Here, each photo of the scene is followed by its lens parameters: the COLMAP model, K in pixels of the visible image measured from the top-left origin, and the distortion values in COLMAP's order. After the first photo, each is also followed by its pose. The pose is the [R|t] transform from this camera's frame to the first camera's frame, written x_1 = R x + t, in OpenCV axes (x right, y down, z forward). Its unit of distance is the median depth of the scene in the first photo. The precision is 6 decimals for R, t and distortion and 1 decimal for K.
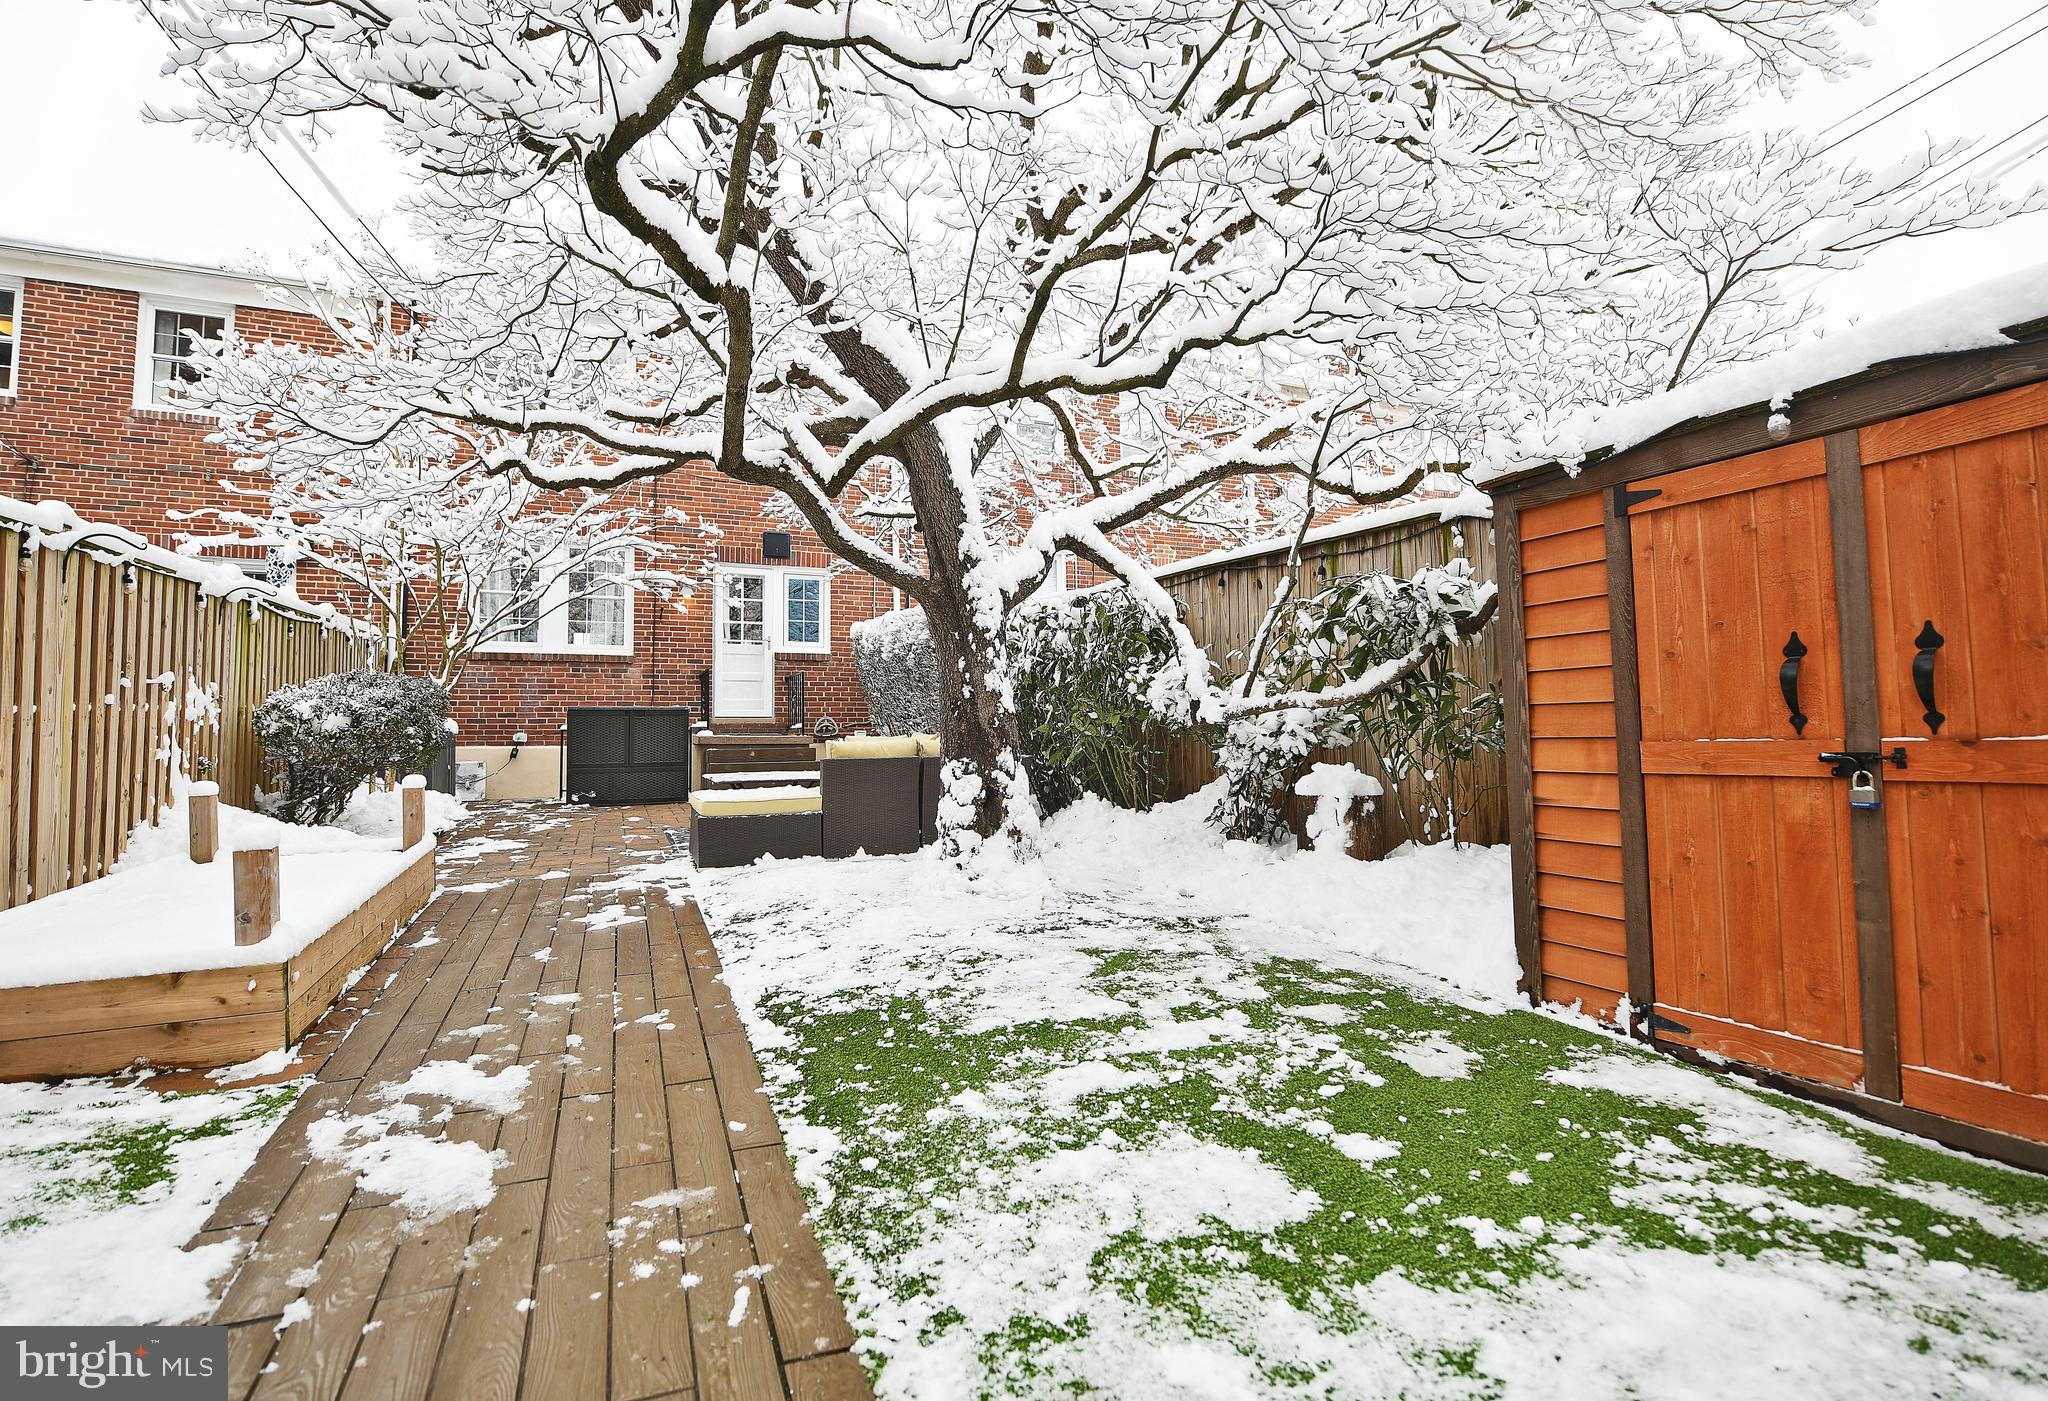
lens RADIAL K [[977.5, 0, 1022.0], [0, 977.5, 705.2], [0, 0, 1]] dist [0.000032, 0.000139]
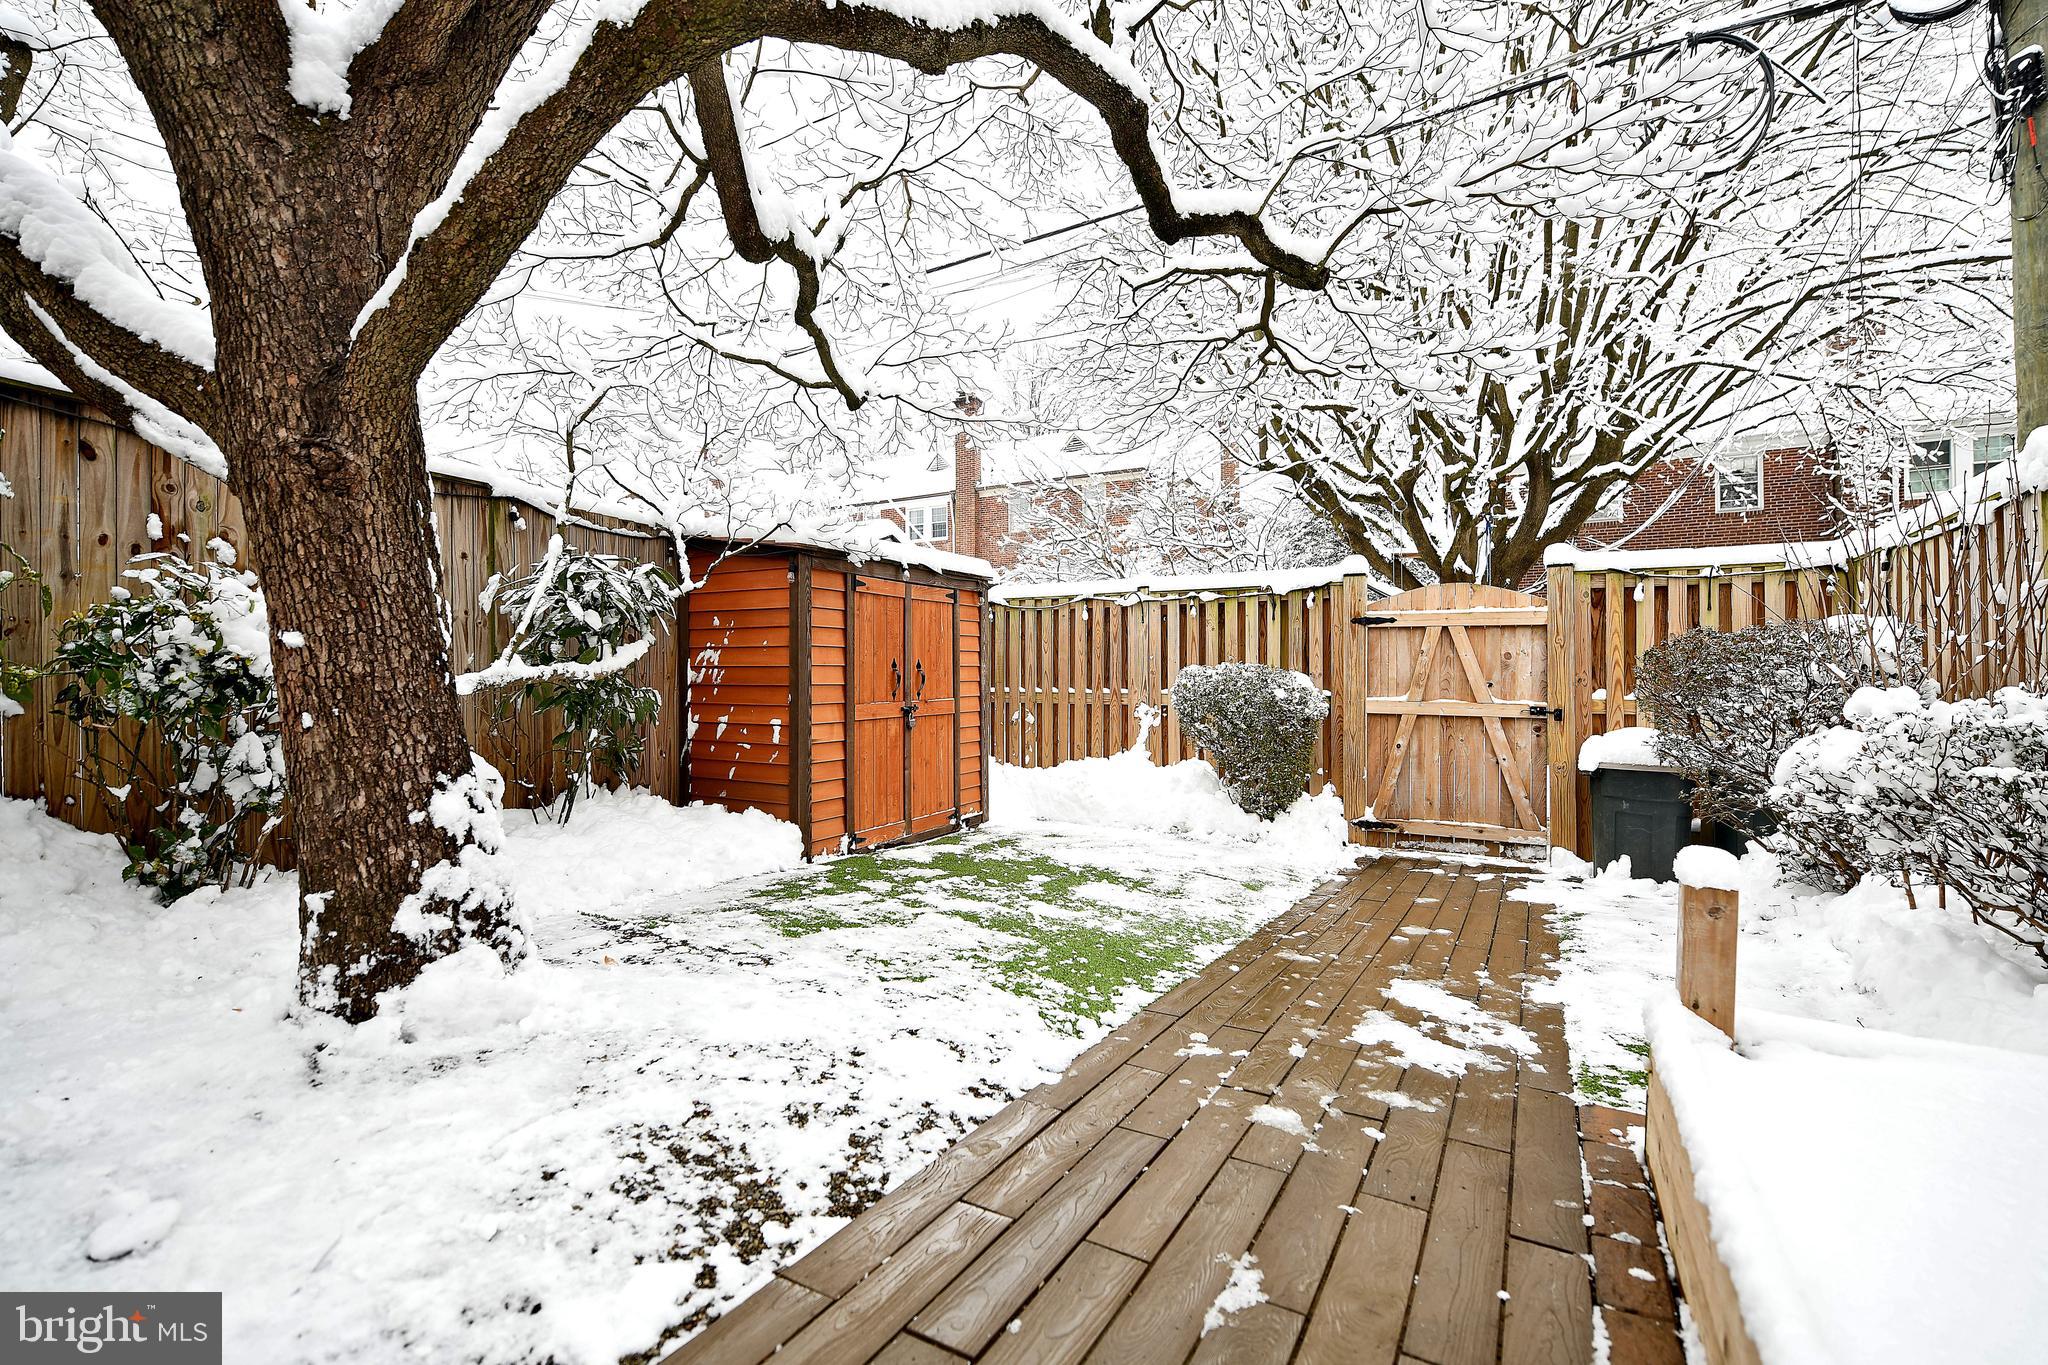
lens RADIAL K [[893.7, 0, 1022.0], [0, 893.7, 681.9], [0, 0, 1]] dist [-0.000579, -0.000052]
pose [[-0.612347, 0.010022, 0.790526, -1.137771], [-0.014147, 0.999621, -0.023631, 0.031173], [-0.790463, -0.025653, -0.611973, 2.037497]]
